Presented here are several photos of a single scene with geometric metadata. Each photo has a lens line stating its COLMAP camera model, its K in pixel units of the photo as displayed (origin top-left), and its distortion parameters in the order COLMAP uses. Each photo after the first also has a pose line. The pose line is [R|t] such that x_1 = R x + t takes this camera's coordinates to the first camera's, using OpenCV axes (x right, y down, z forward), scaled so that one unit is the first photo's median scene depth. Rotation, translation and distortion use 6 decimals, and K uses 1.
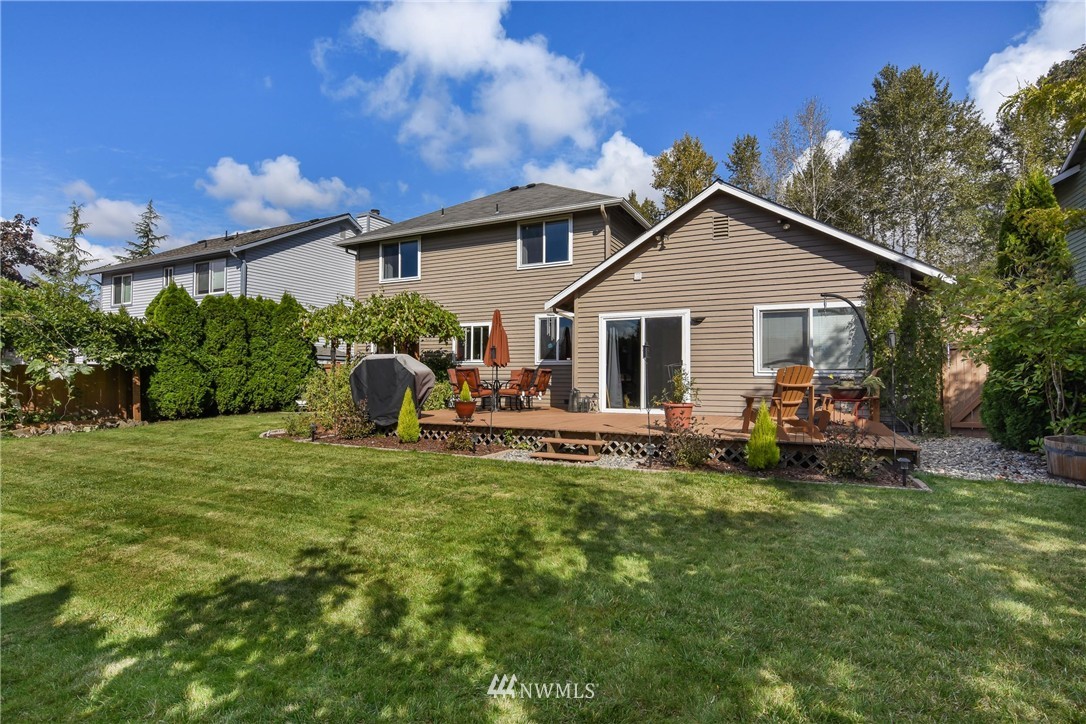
lens RADIAL K [[532.7, 0, 537.8], [0, 532.7, 364.4], [0, 0, 1]] dist [-0.020370, 0.007585]
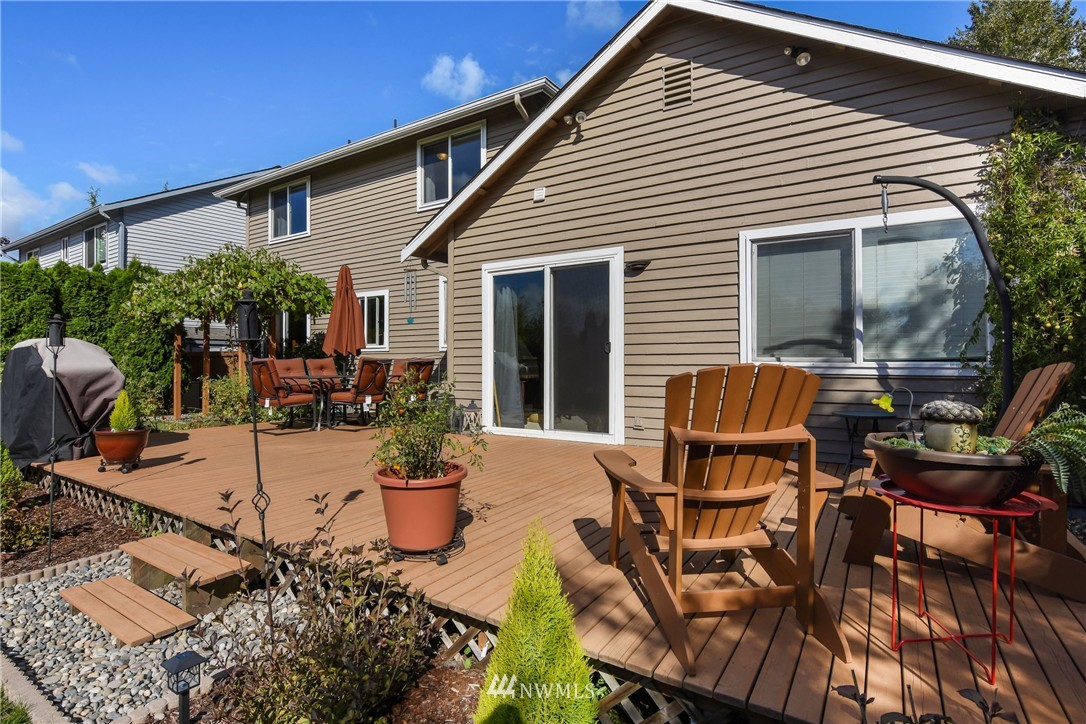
lens RADIAL K [[532.7, 0, 541.5], [0, 532.7, 358.6], [0, 0, 1]] dist [-0.020370, 0.007585]
pose [[0.993889, -0.008087, -0.110086, 0.250734], [0.010643, 0.999687, 0.022655, -0.004274], [0.109868, -0.023689, 0.993664, 0.437141]]
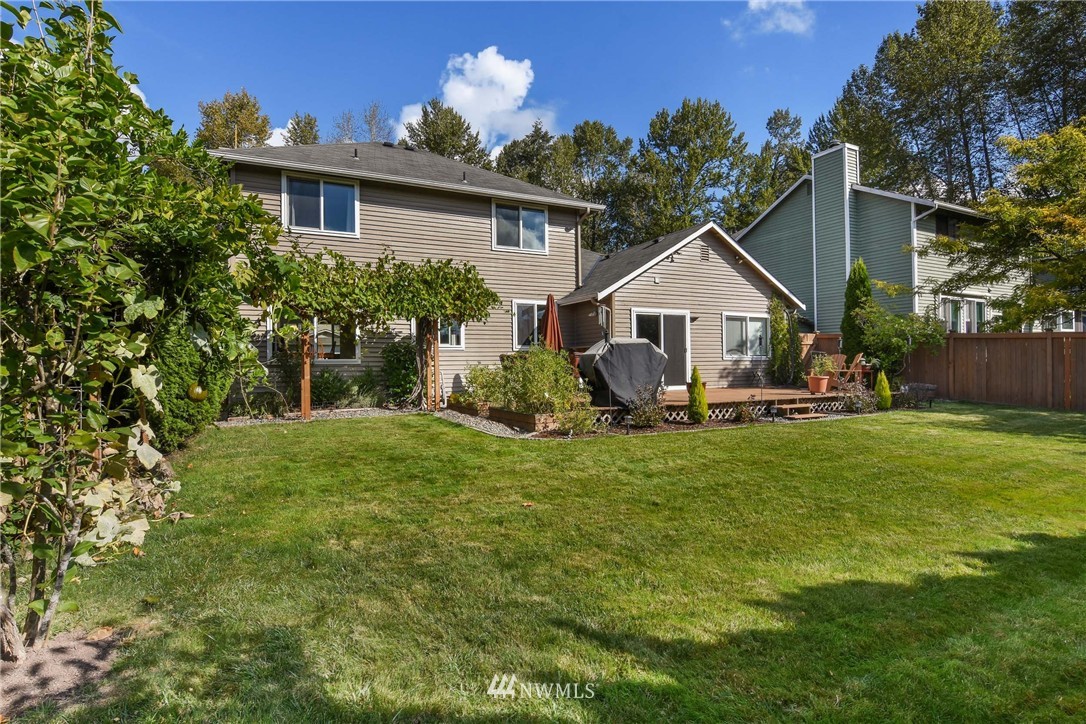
lens RADIAL K [[532.7, 0, 541.6], [0, 532.7, 361.3], [0, 0, 1]] dist [-0.020370, 0.007585]
pose [[0.603228, -0.005549, 0.797550, -0.965678], [-0.007667, 0.999889, 0.012757, 0.010121], [-0.797532, -0.013810, 0.603118, 0.465343]]
